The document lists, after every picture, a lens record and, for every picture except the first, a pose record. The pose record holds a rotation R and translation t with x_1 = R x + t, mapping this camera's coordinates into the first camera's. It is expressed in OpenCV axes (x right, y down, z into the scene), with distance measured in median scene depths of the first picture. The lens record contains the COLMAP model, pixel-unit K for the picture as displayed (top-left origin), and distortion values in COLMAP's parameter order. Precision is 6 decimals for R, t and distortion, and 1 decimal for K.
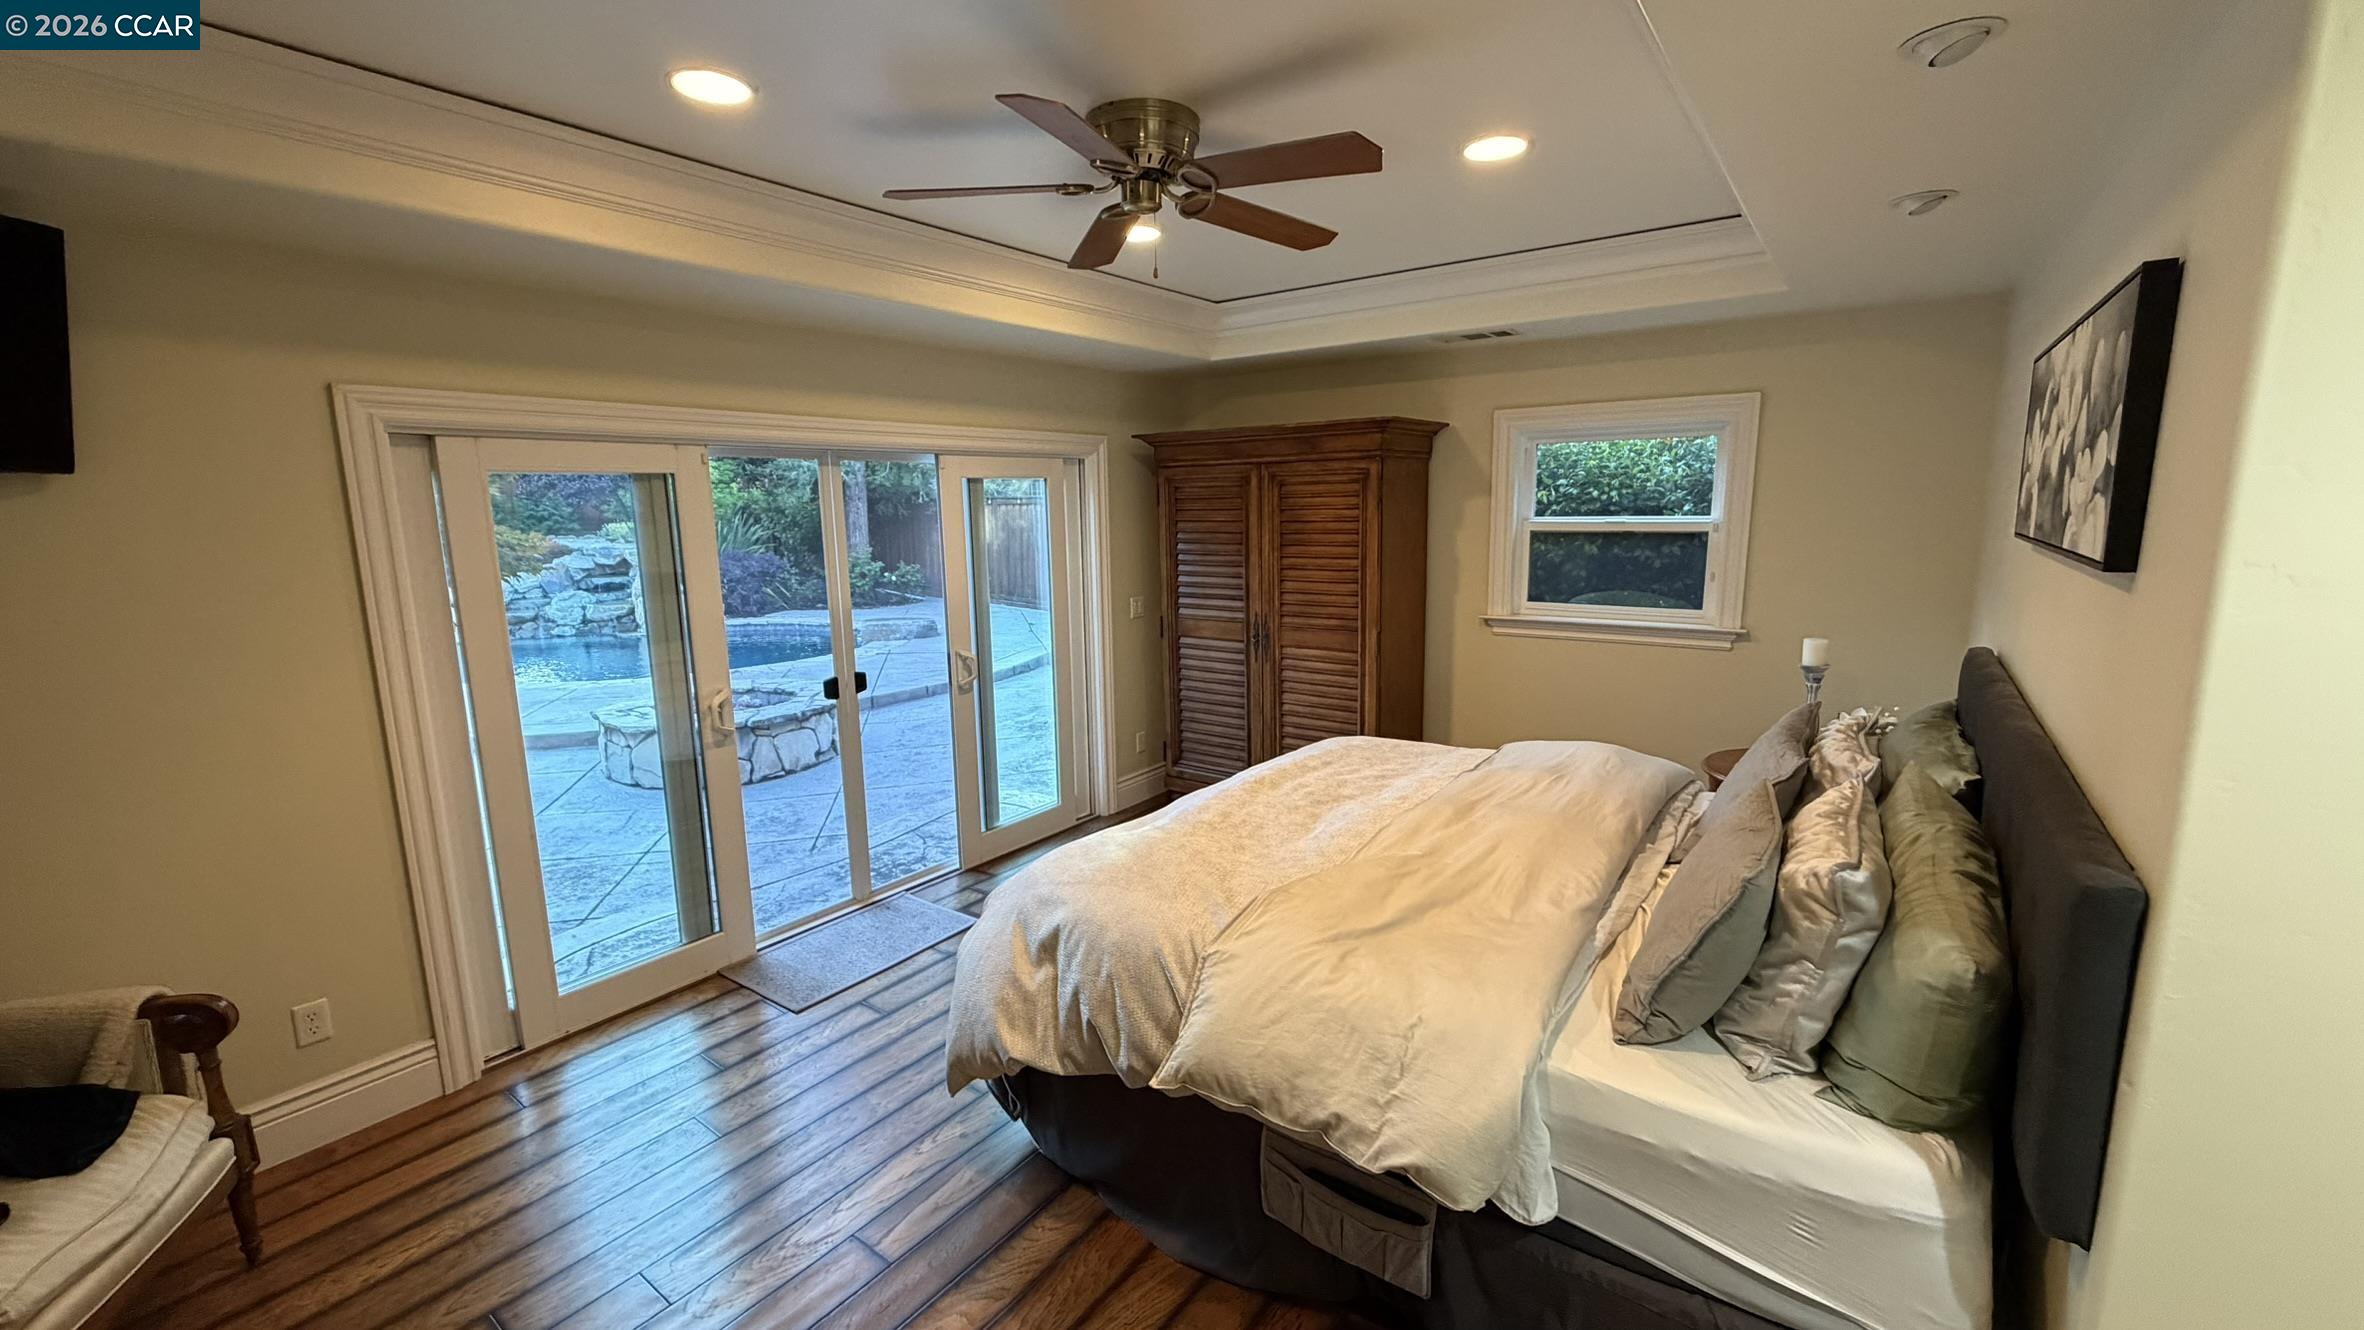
lens RADIAL K [[941.8, 0, 1176.5], [0, 941.8, 650.7], [0, 0, 1]] dist [0.000693, 0.000805]
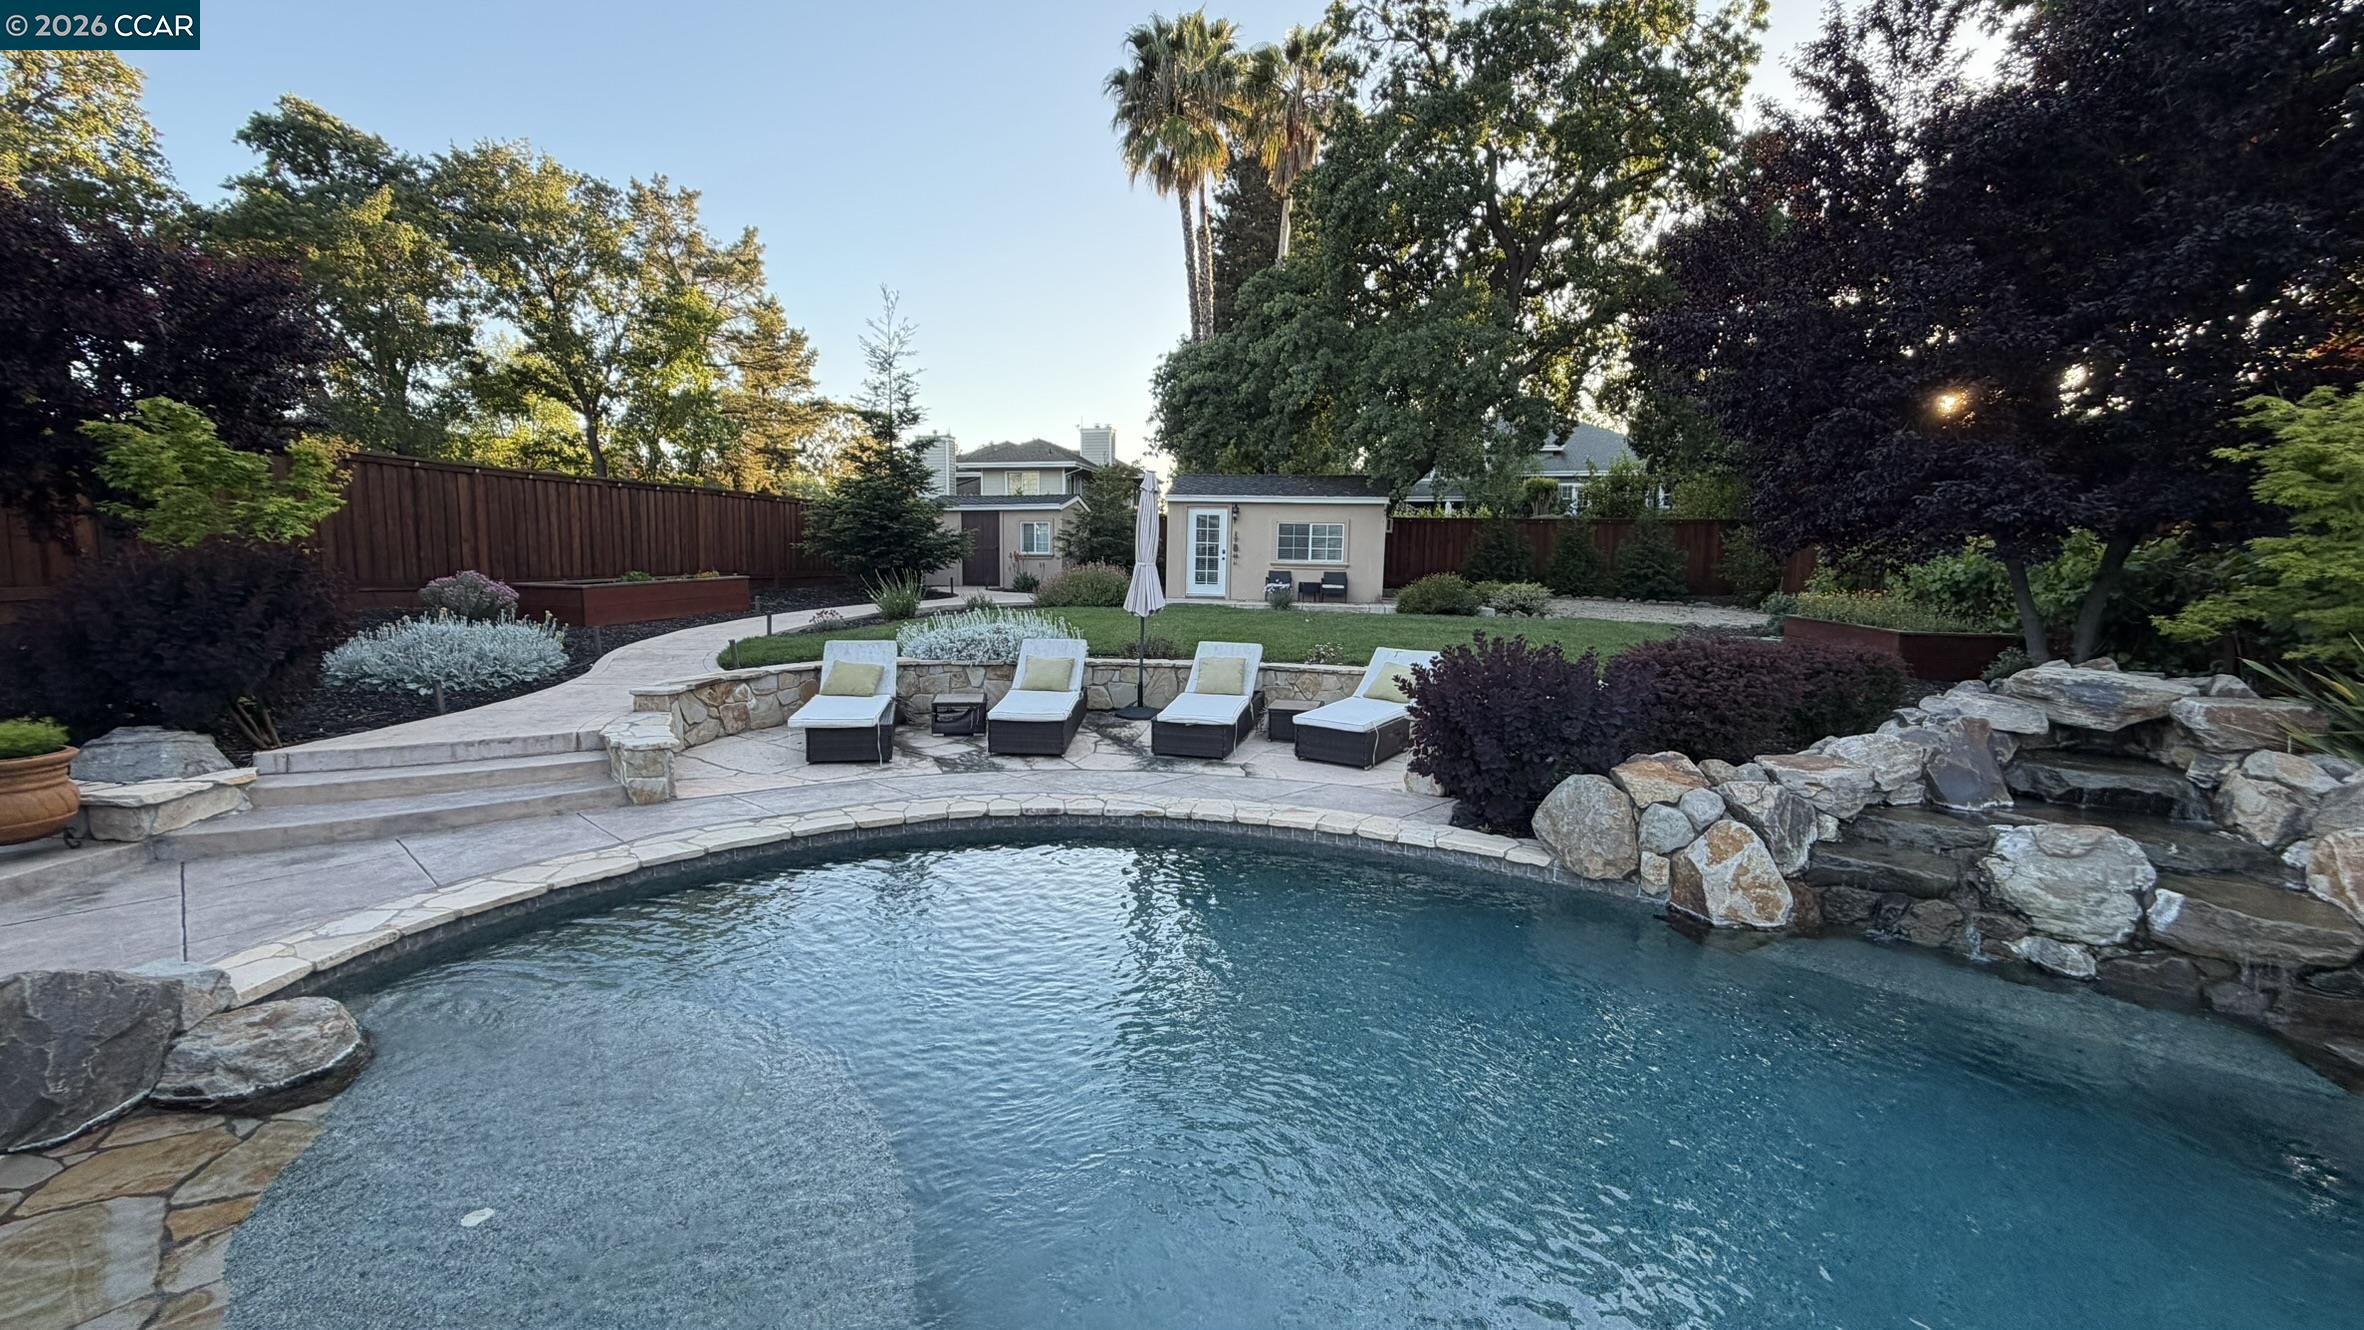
lens RADIAL K [[933.1, 0, 1175.2], [0, 933.1, 663.6], [0, 0, 1]] dist [-0.002773, -0.000018]
pose [[0.562440, 0.117530, -0.818443, -2.422379], [-0.162227, 0.986293, 0.030150, -0.331790], [0.810768, 0.115816, 0.573797, 2.427482]]
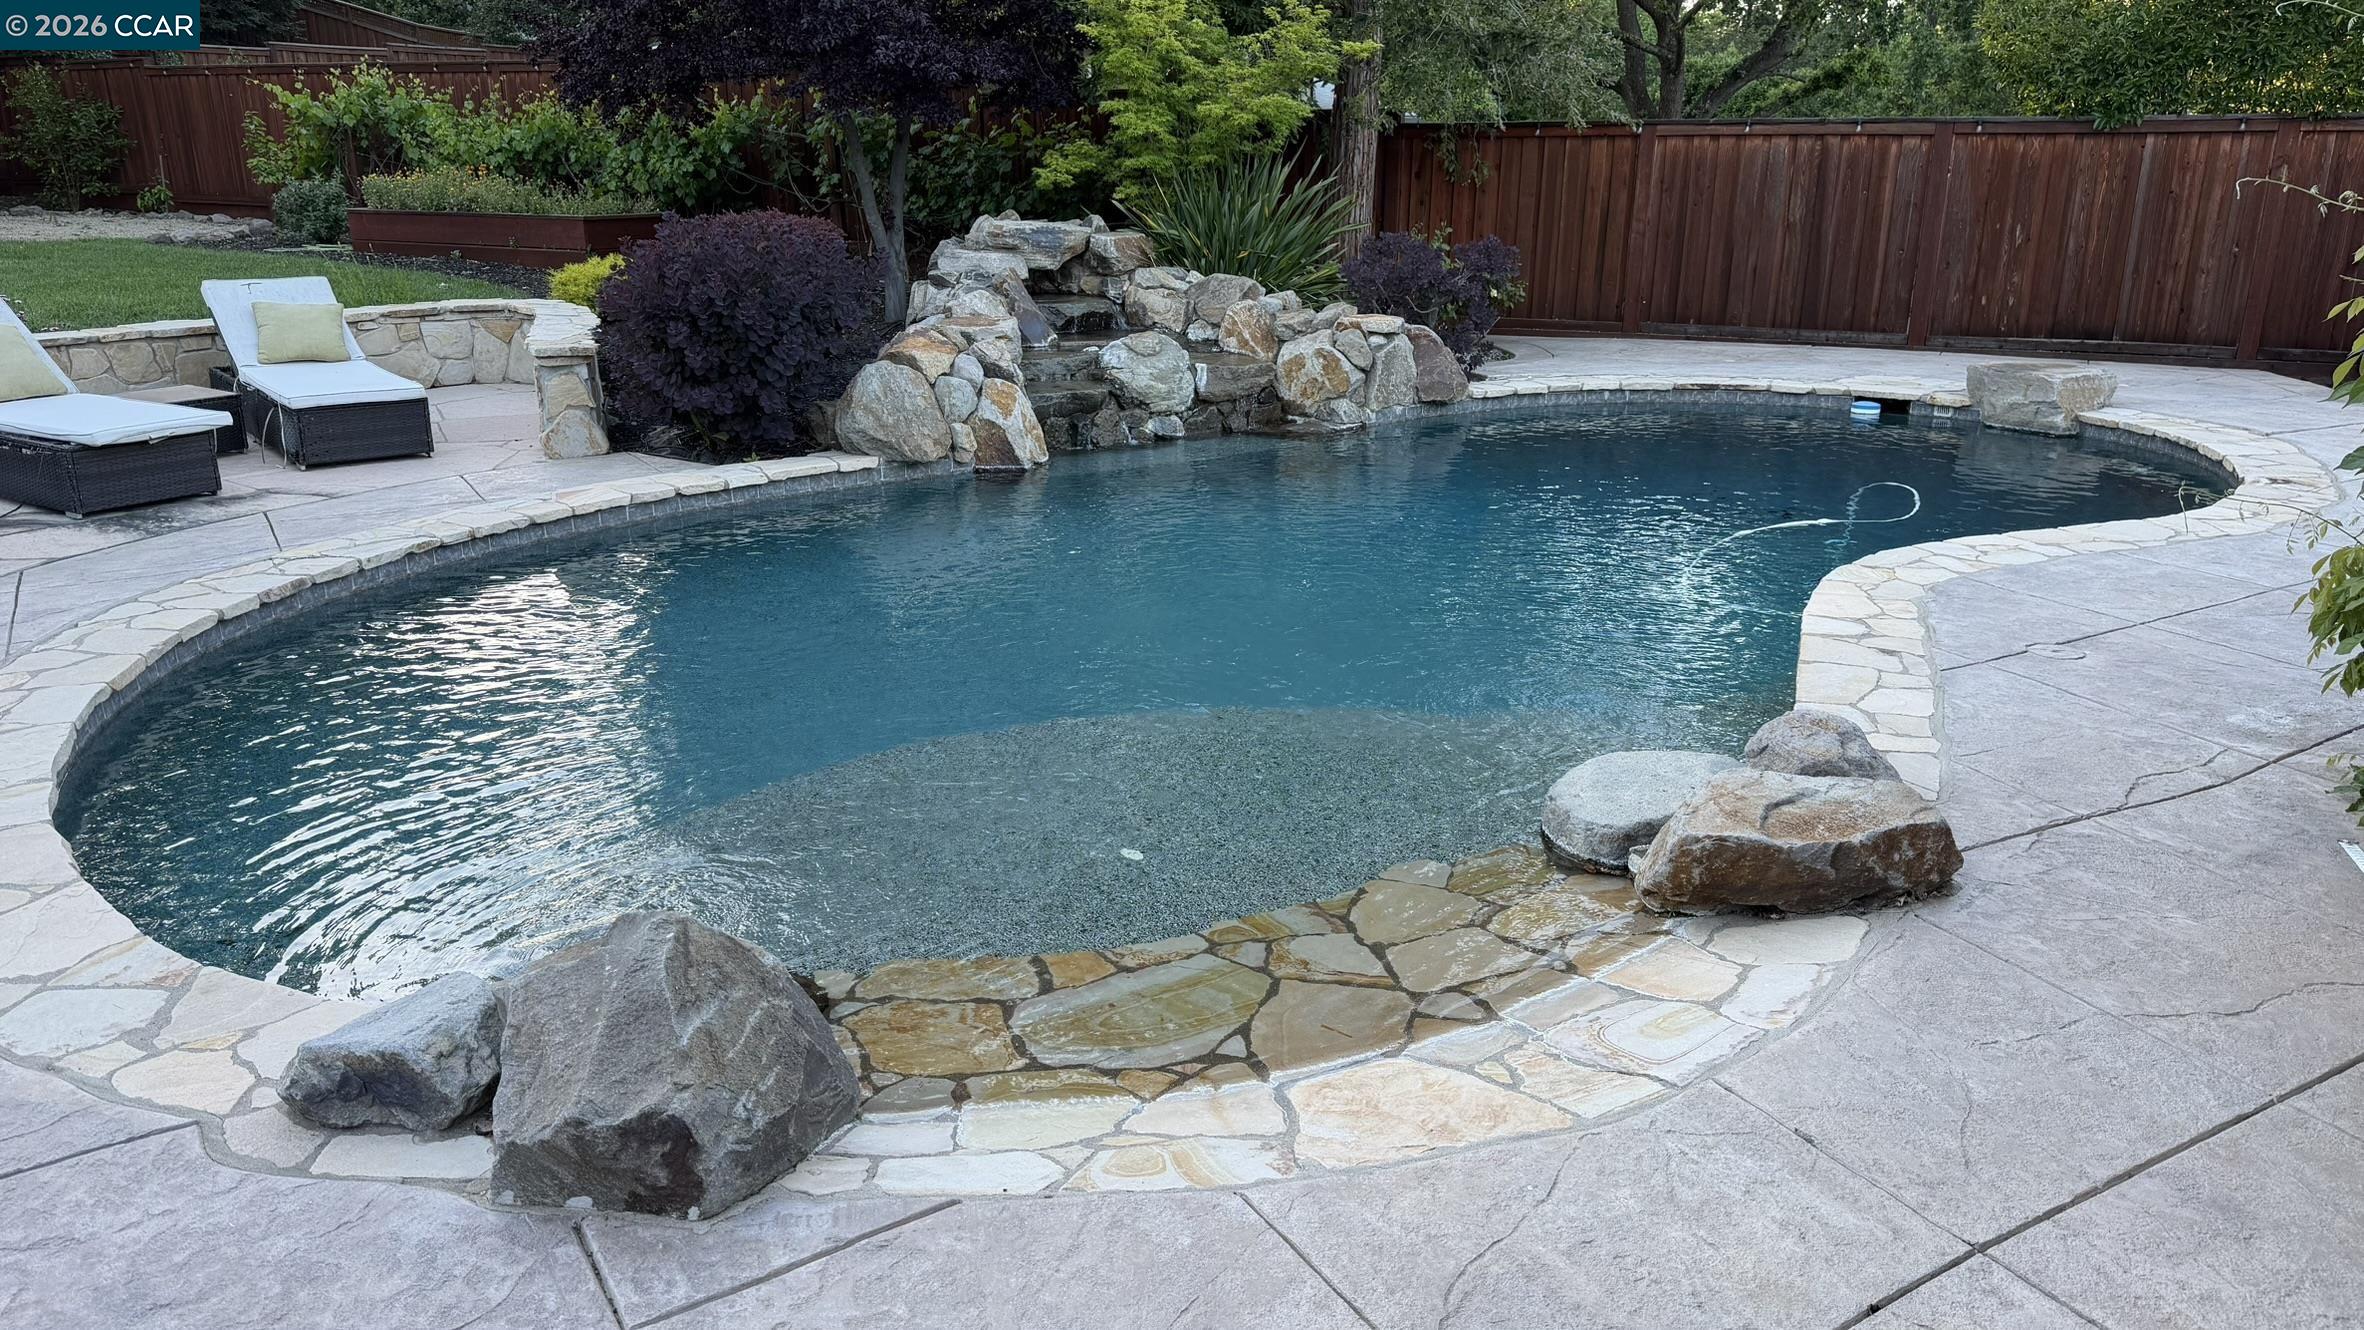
lens RADIAL K [[1625.4, 0, 1176.8], [0, 1625.4, 700.1], [0, 0, 1]] dist [0.117378, -0.167206]
pose [[0.944693, -0.088008, 0.315928, -3.771608], [0.039800, 0.986966, 0.155929, -0.056954], [-0.325533, -0.134731, 0.935882, 1.201596]]
